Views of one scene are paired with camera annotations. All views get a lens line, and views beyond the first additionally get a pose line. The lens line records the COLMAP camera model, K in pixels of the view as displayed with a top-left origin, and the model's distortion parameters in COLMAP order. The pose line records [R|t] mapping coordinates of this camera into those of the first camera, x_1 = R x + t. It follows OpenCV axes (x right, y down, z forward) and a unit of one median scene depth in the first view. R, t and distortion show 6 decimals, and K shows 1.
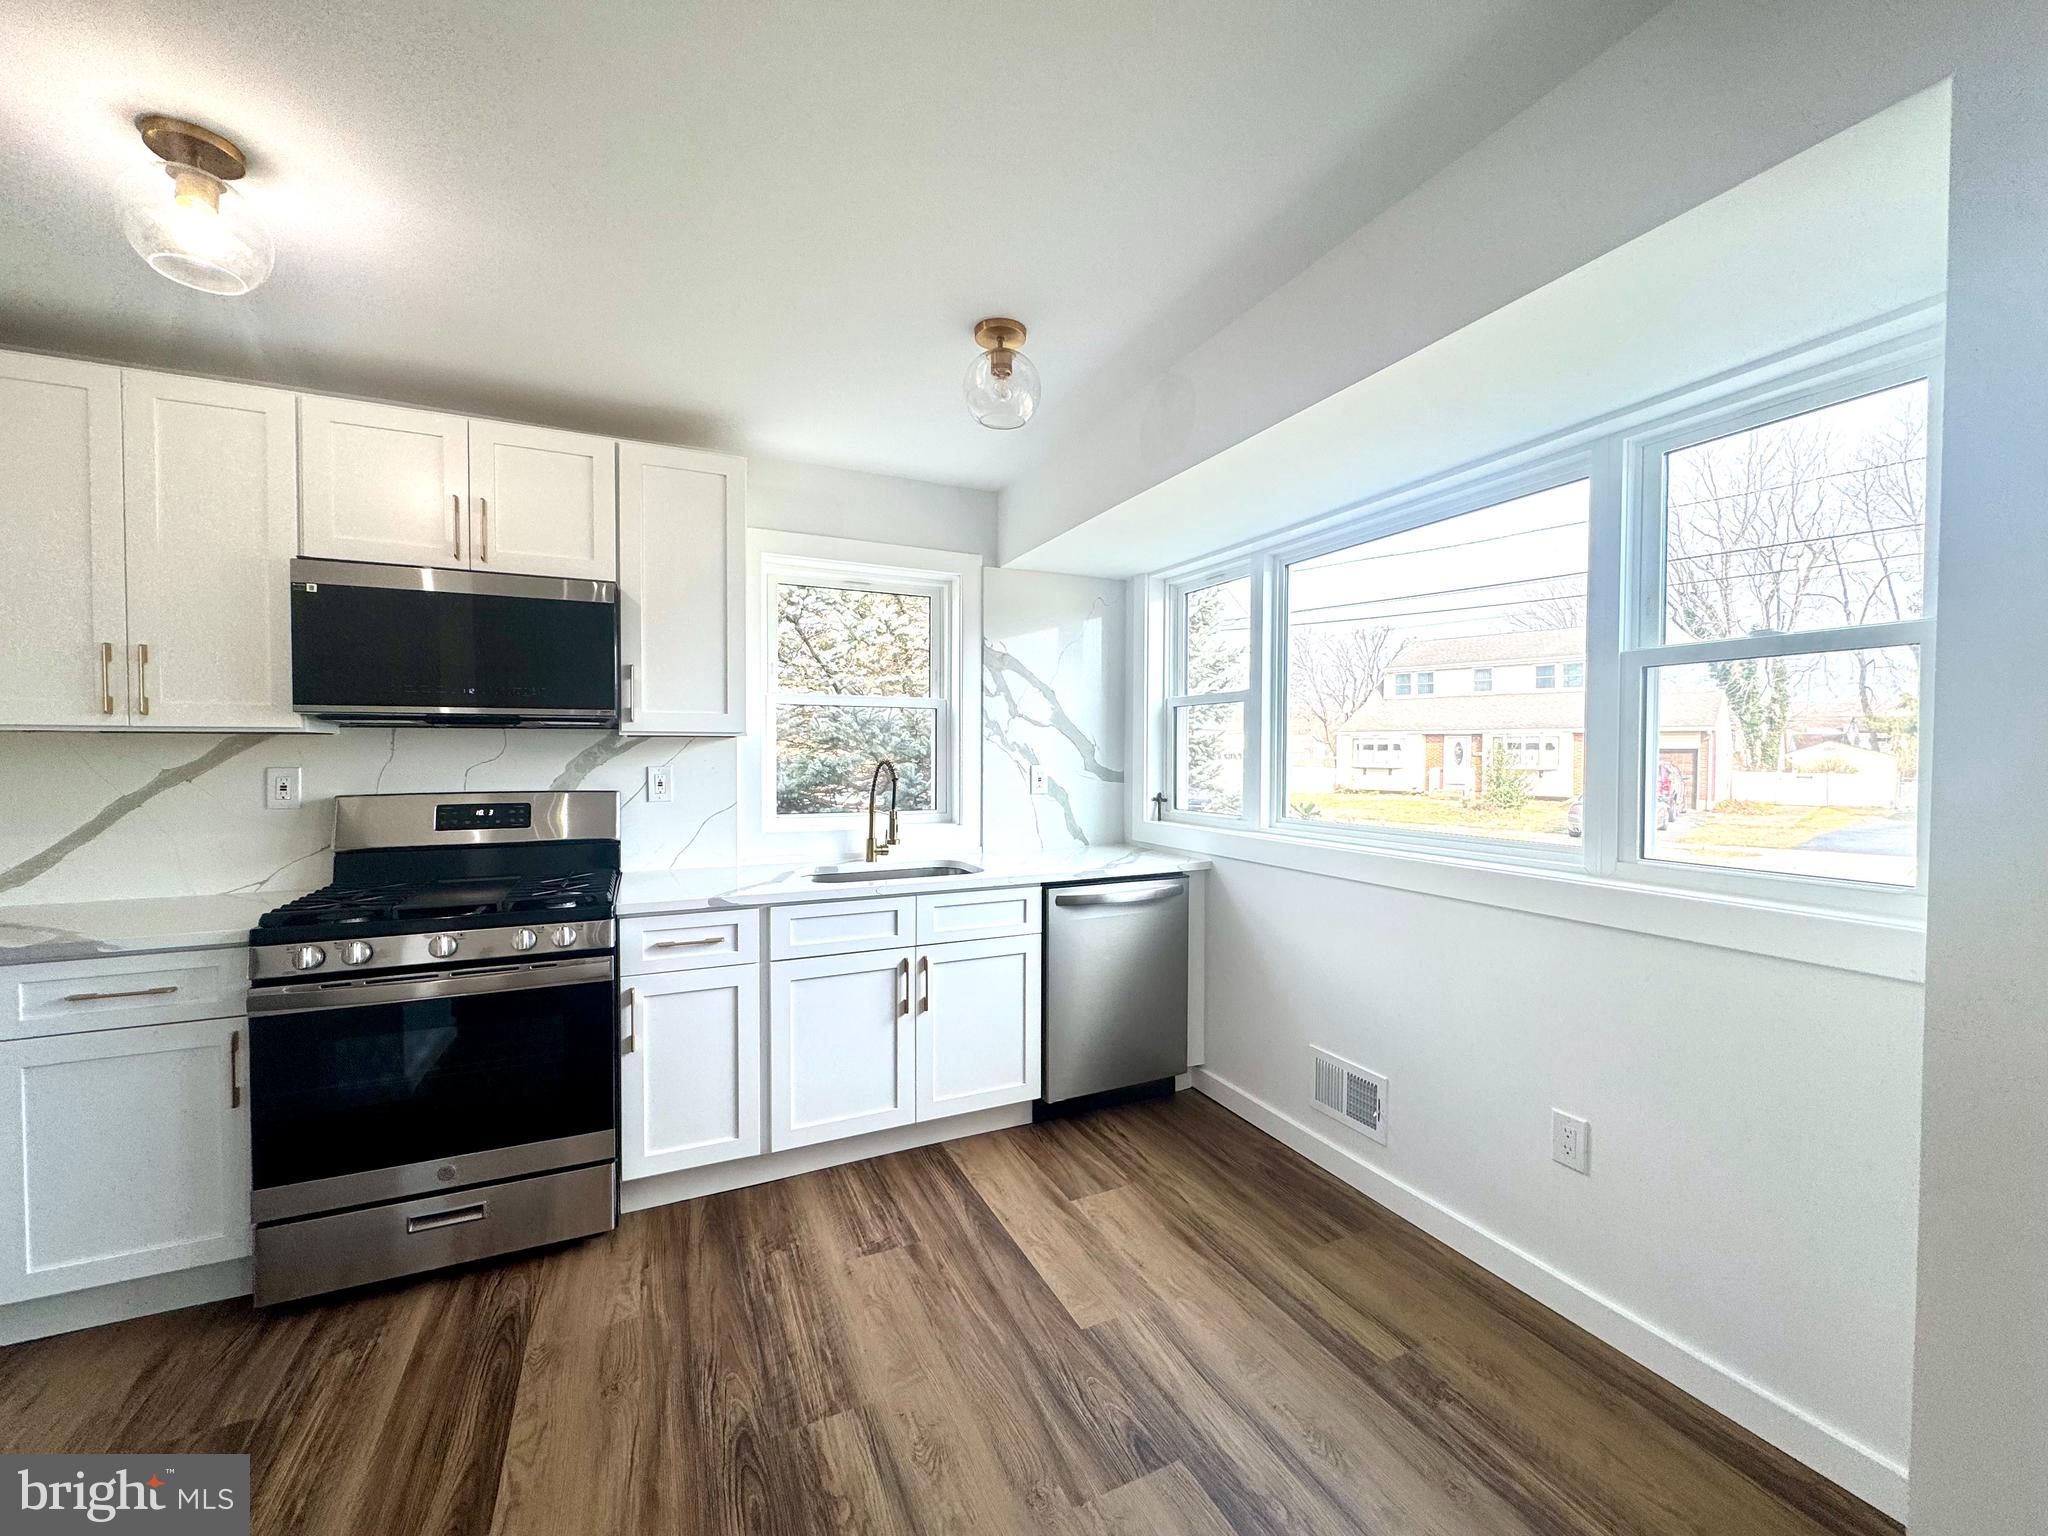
lens RADIAL K [[811.5, 0, 1024.0], [0, 811.5, 768.0], [0, 0, 1]] dist [-0.000426, -0.000429]
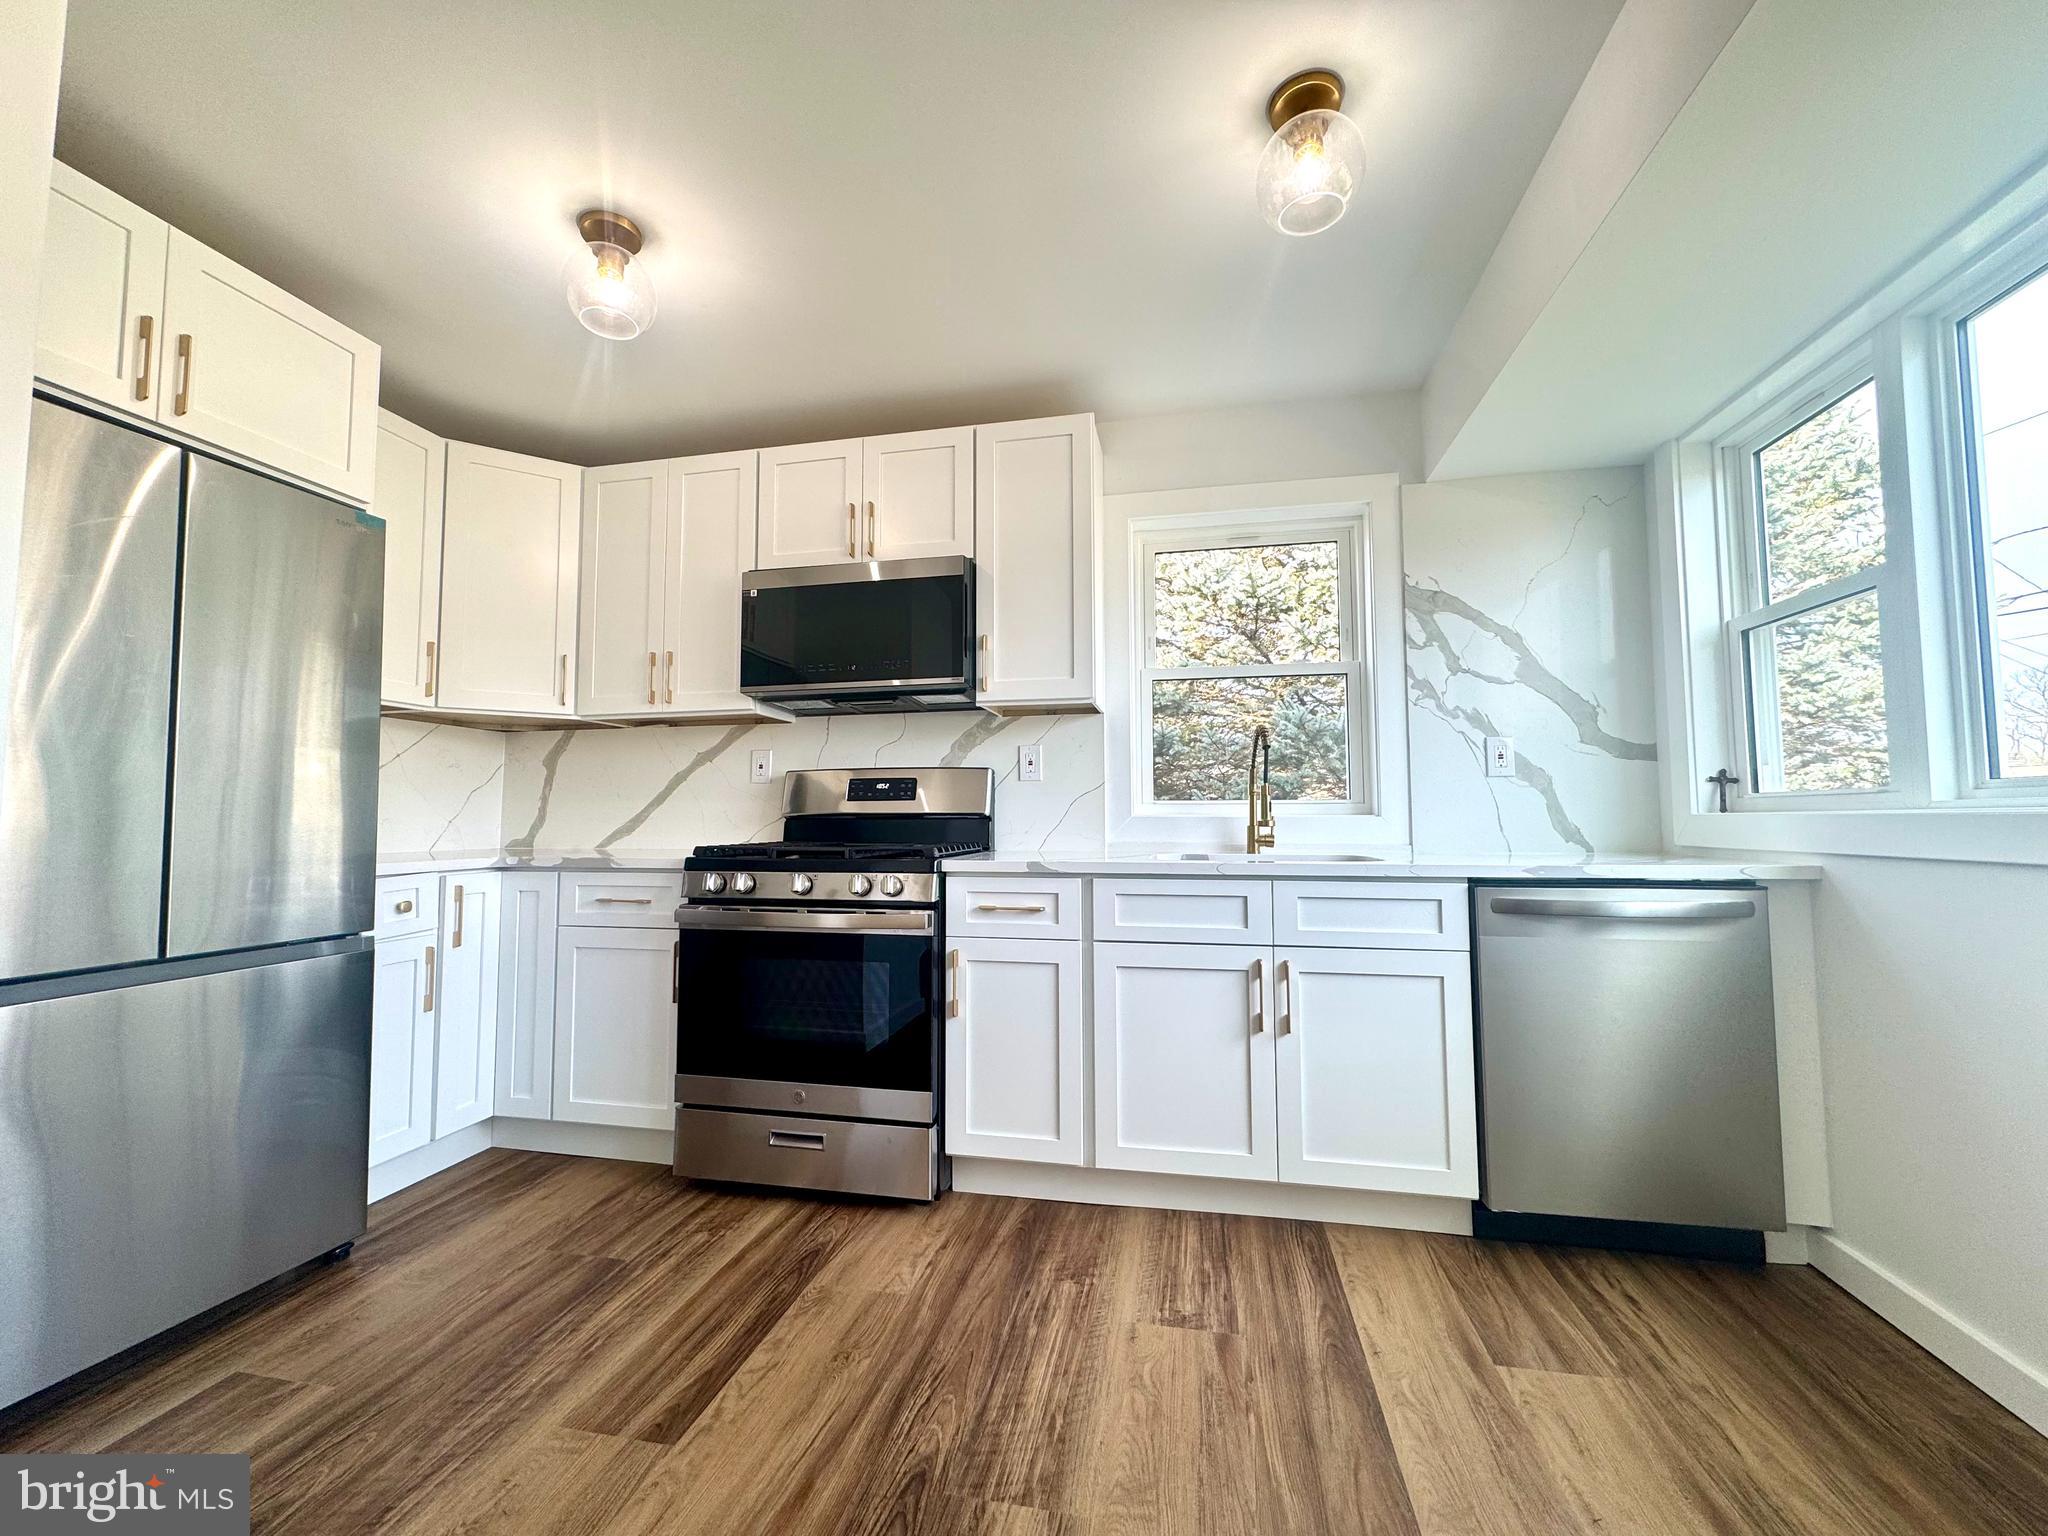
lens RADIAL K [[811.5, 0, 1024.0], [0, 811.5, 768.0], [0, 0, 1]] dist [-0.000426, -0.000429]
pose [[0.799026, -0.042689, -0.599779, 0.164522], [-0.007895, 0.996646, -0.081452, 0.126401], [0.601245, 0.069817, 0.796009, 0.247666]]
